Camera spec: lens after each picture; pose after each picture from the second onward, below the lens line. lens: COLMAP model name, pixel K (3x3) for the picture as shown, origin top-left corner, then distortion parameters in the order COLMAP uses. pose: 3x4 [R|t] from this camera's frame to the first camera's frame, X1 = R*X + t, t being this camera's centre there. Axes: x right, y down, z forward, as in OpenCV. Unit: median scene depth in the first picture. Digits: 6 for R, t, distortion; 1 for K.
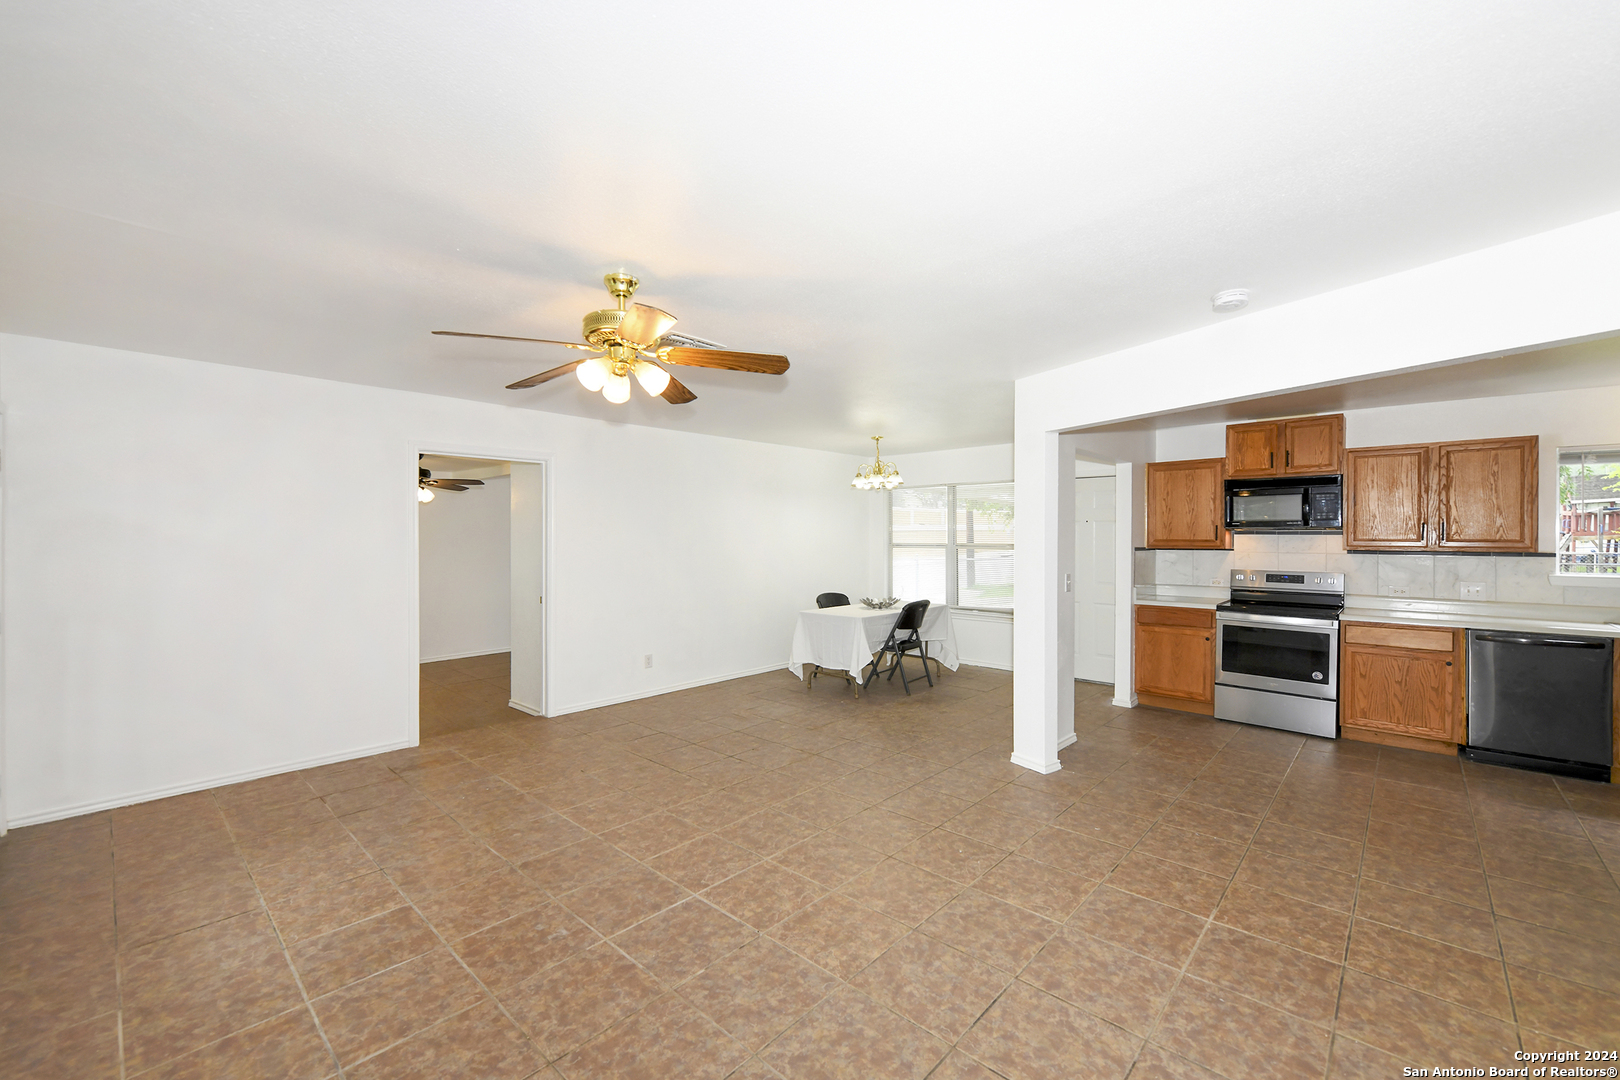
lens RADIAL K [[659.8, 0, 810.0], [0, 659.8, 540.0], [0, 0, 1]] dist [-0.000599, -0.000385]
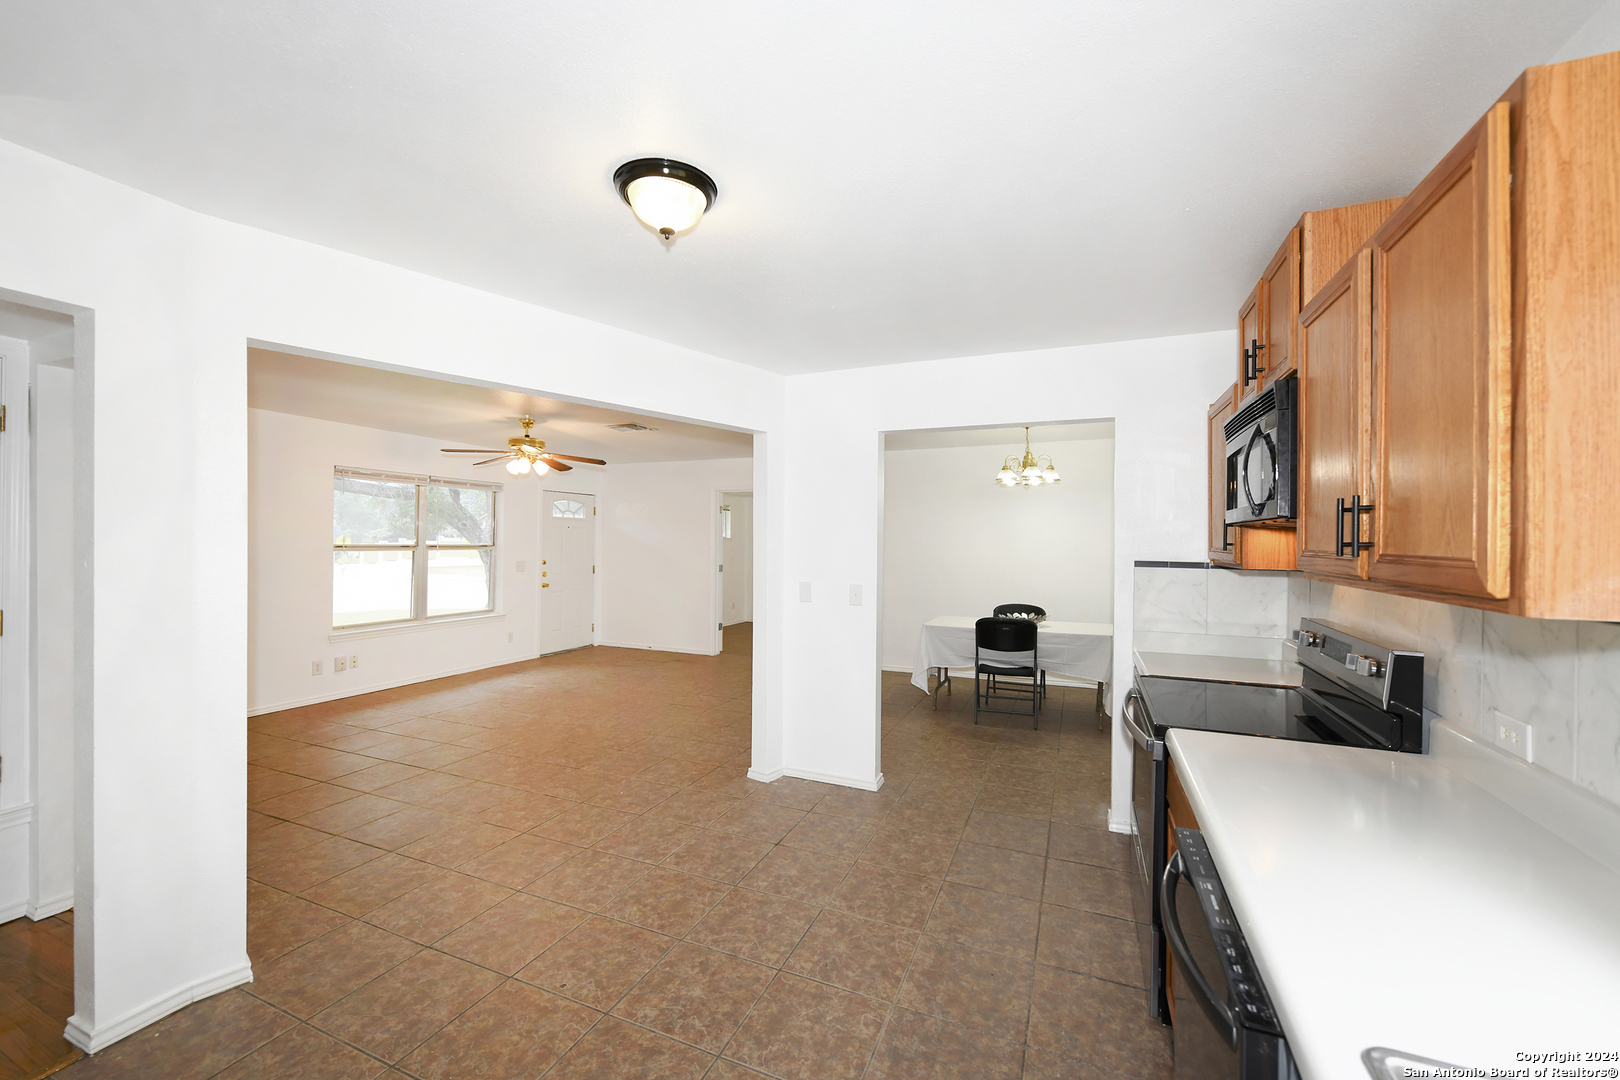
lens RADIAL K [[640.3, 0, 795.4], [0, 640.3, 535.1], [0, 0, 1]] dist [0.002875, 0.000531]
pose [[0.323475, -0.003130, -0.946232, 1.211462], [-0.013681, 0.999875, -0.007984, -0.003333], [0.946138, 0.015528, 0.323392, 0.701593]]
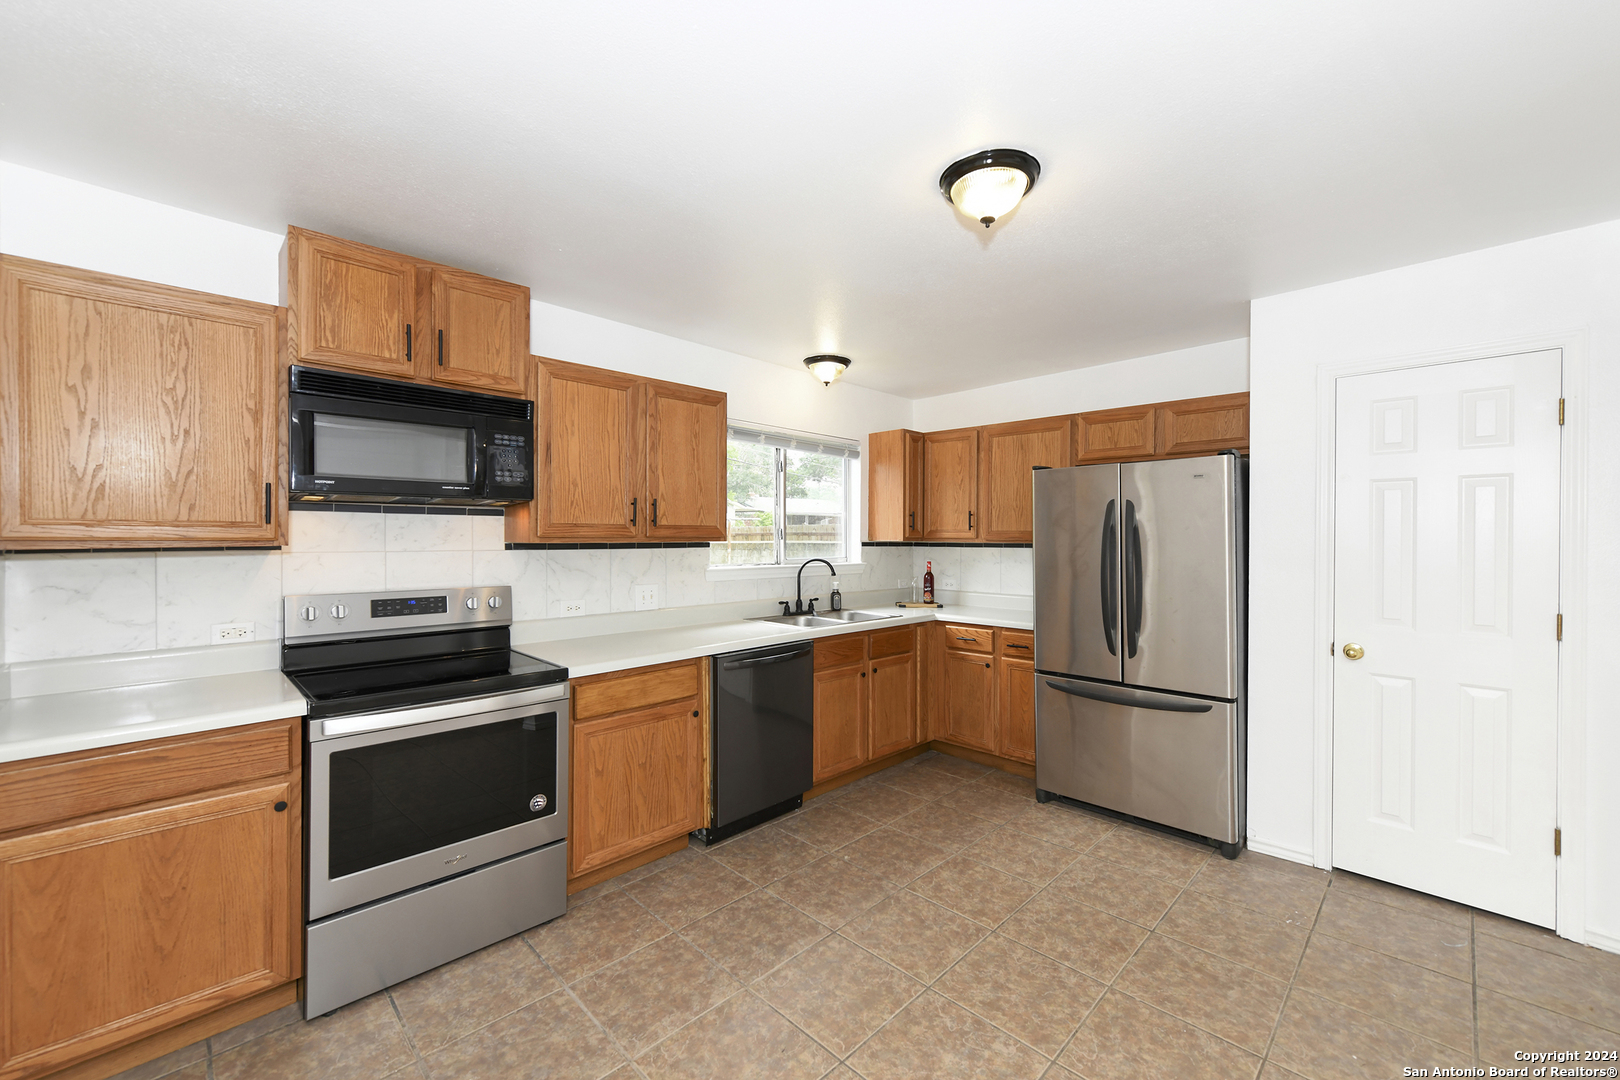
lens RADIAL K [[651.2, 0, 813.8], [0, 651.2, 534.1], [0, 0, 1]] dist [-0.000565, -0.000457]
pose [[0.027883, -0.002762, 0.999607, 0.327462], [0.002317, 0.999994, 0.002699, 0.007961], [-0.999609, 0.002241, 0.027889, 0.863812]]
